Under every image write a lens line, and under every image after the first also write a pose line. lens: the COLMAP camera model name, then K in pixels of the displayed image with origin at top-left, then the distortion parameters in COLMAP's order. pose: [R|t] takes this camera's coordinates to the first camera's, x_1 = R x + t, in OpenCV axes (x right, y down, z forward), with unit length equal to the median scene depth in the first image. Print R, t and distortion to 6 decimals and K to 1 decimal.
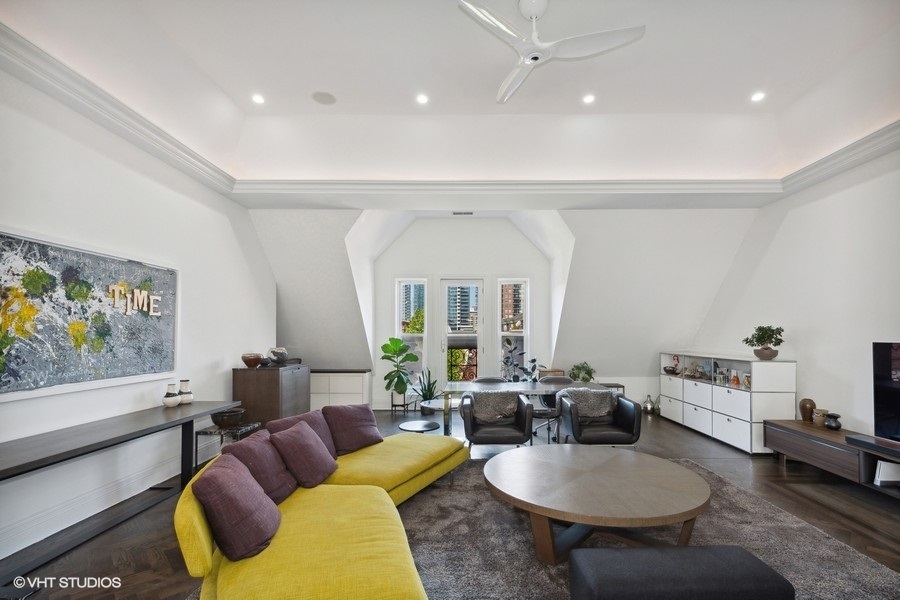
lens RADIAL K [[385.3, 0, 451.8], [0, 385.3, 303.9], [0, 0, 1]] dist [0.013606, 0.000157]
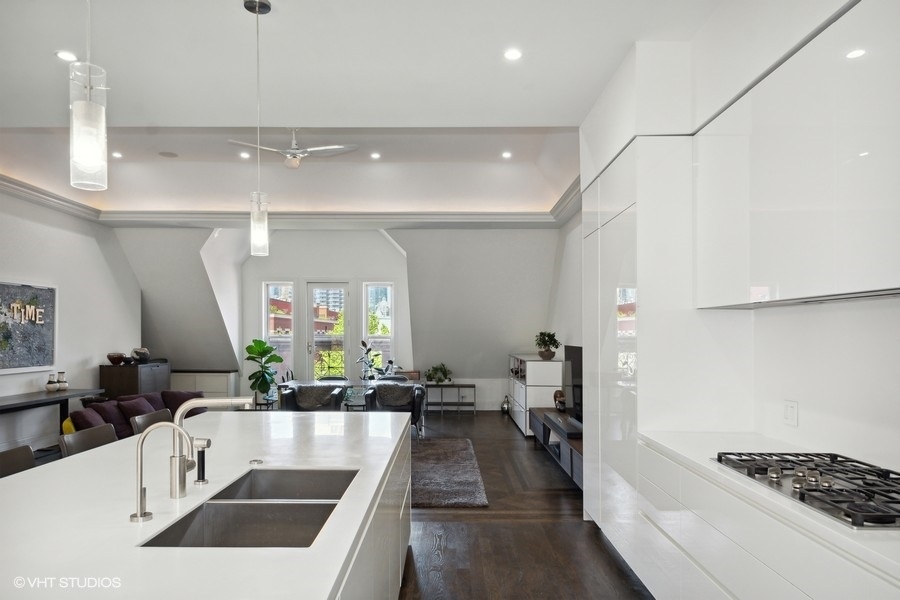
lens RADIAL K [[577.2, 0, 448.6], [0, 577.2, 293.3], [0, 0, 1]] dist [0.003041, -0.000462]
pose [[0.999986, 0.004880, 0.002065, 0.625790], [-0.004907, 0.999898, 0.013440, -0.104339], [-0.002000, -0.013450, 0.999908, -0.969008]]
